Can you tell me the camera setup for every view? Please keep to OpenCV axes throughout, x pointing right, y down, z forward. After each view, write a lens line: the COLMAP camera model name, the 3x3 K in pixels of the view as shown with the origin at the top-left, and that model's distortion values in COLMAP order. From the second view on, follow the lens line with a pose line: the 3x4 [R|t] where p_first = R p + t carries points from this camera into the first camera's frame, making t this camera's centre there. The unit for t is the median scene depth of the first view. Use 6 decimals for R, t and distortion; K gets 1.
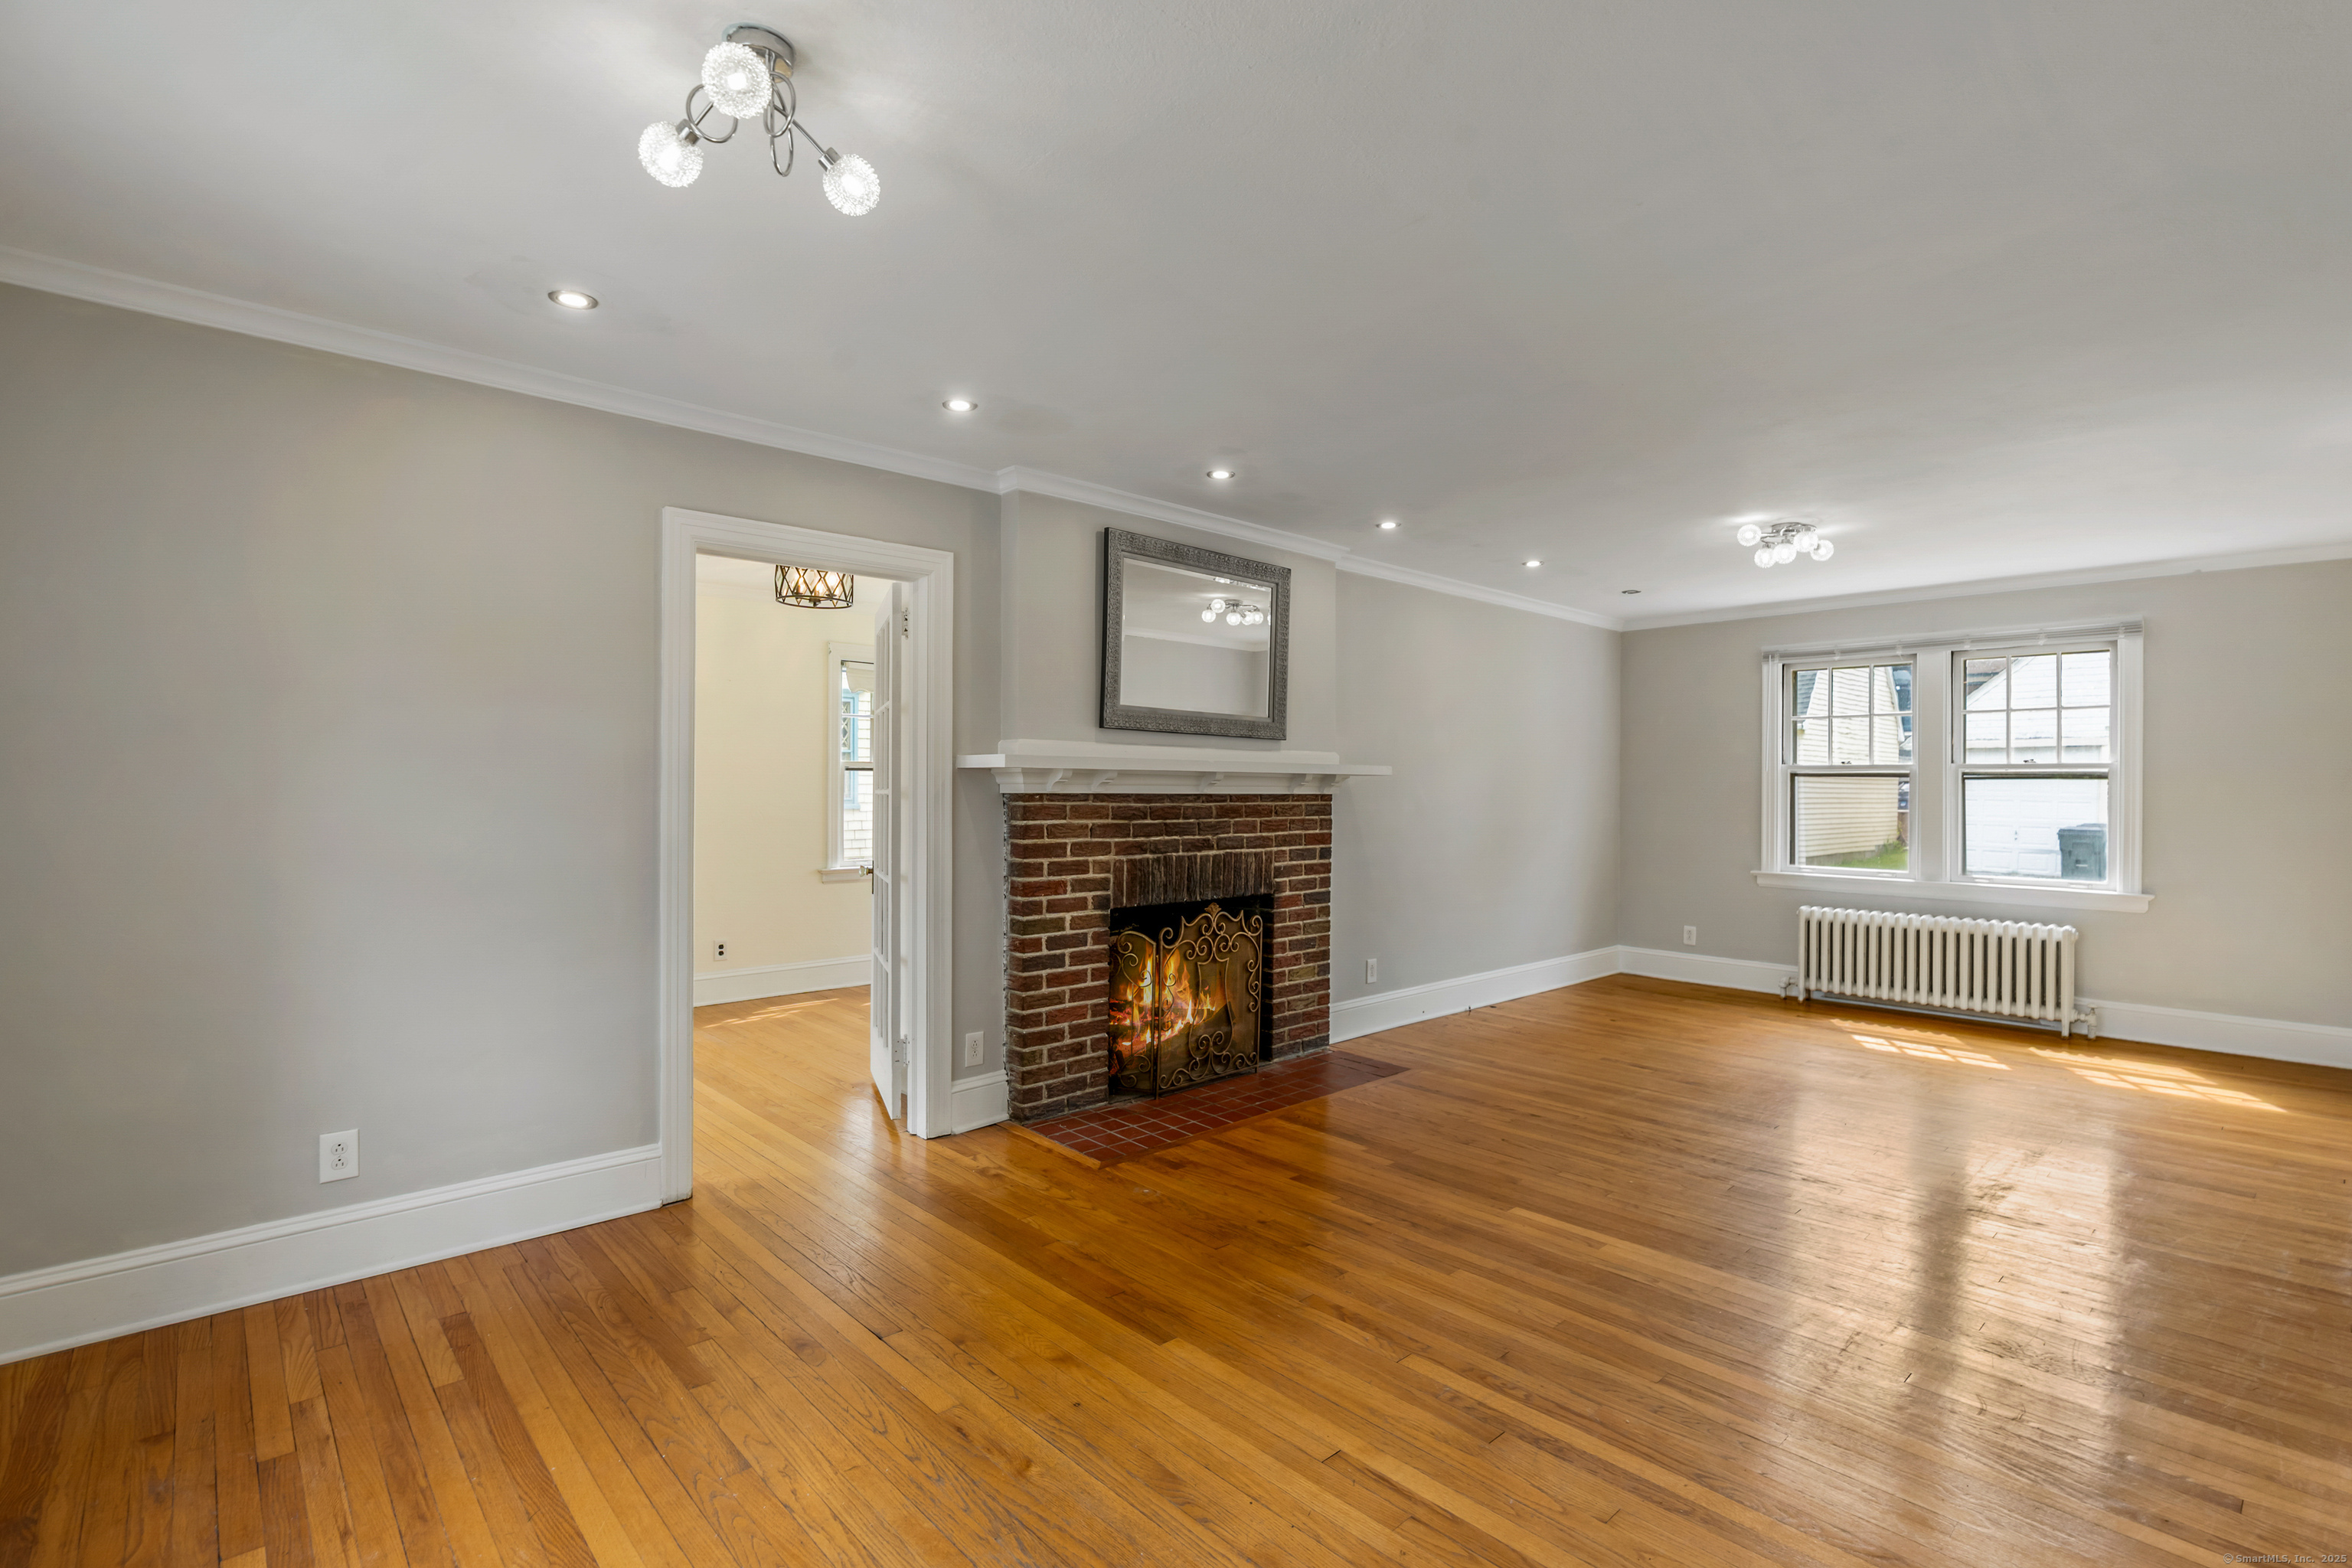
lens RADIAL K [[1087.6, 0, 1174.8], [0, 1087.6, 781.6], [0, 0, 1]] dist [-0.005243, 0.001002]
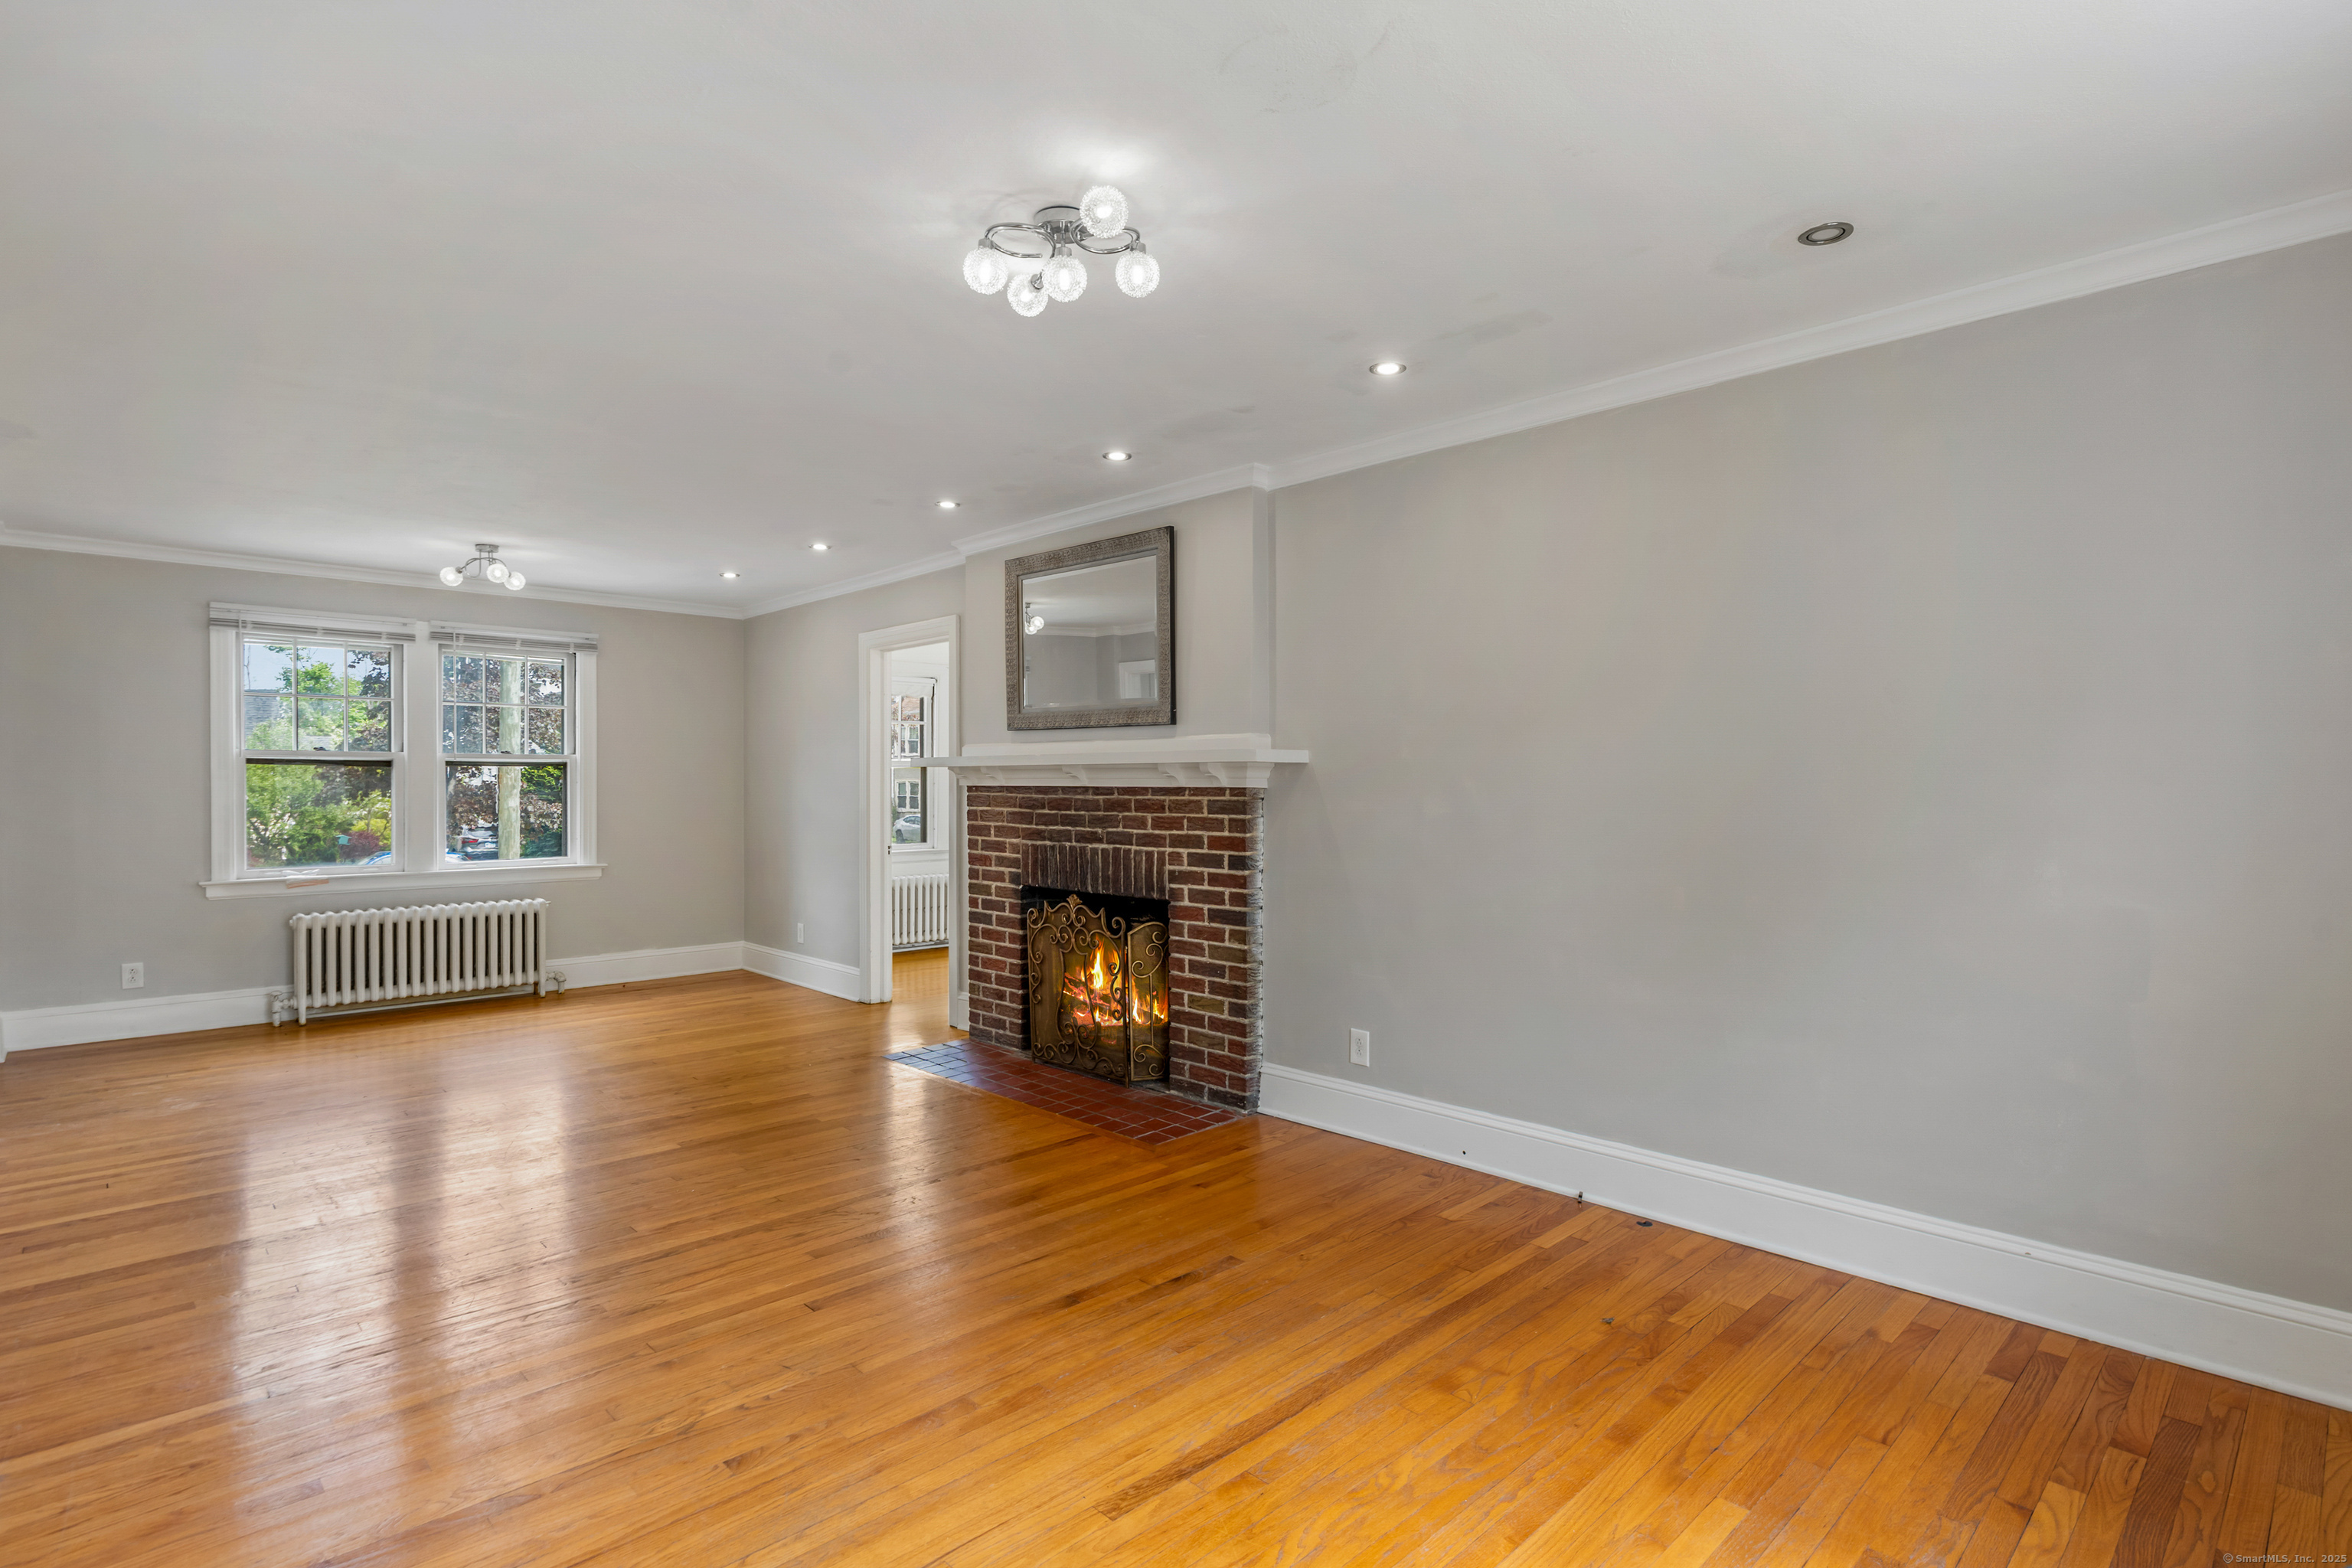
lens RADIAL K [[1133.2, 0, 1195.2], [0, 1133.2, 787.7], [0, 0, 1]] dist [-0.004556, -0.001283]
pose [[0.049765, 0.001698, -0.998759, 1.116585], [0.005939, 0.999980, 0.001996, 0.011374], [0.998743, -0.006031, 0.049754, 1.085064]]
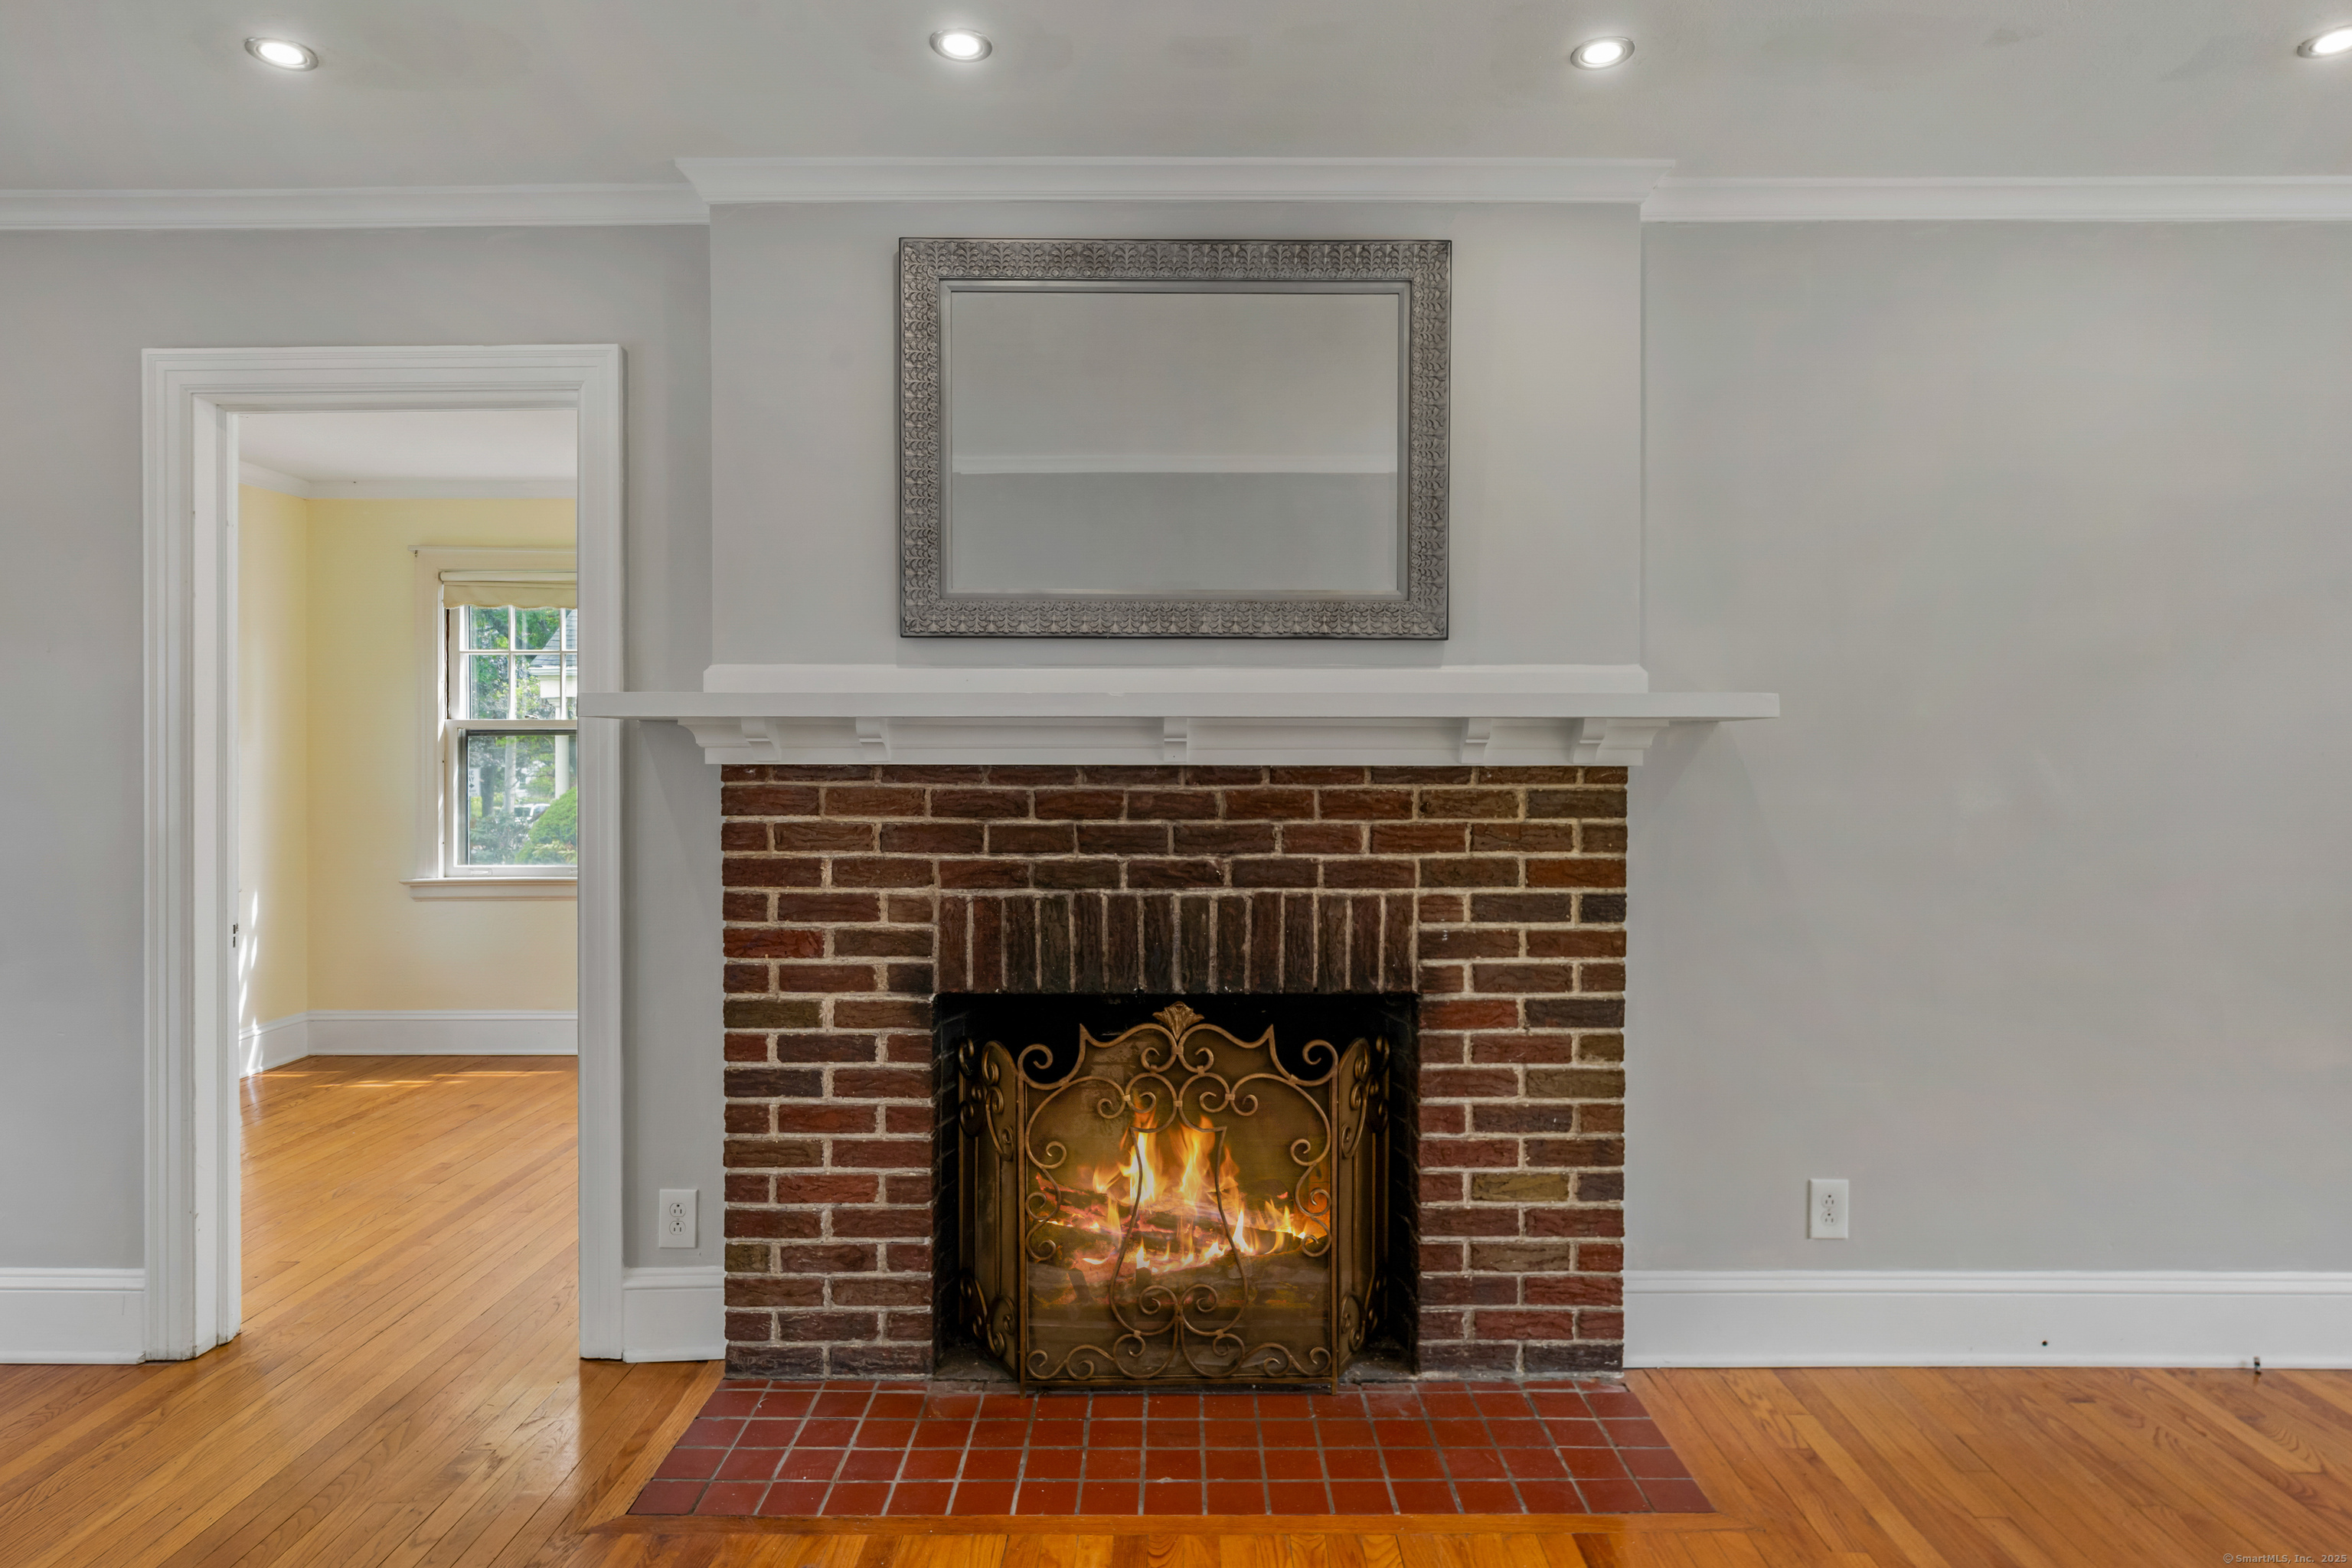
lens RADIAL K [[1387.0, 0, 1168.5], [0, 1387.0, 758.6], [0, 0, 1]] dist [-0.002223, 0.003085]
pose [[0.734539, -0.003304, -0.678558, 0.440159], [0.006477, 0.999977, 0.002142, 0.007359], [0.678535, -0.005969, 0.734544, 0.580409]]
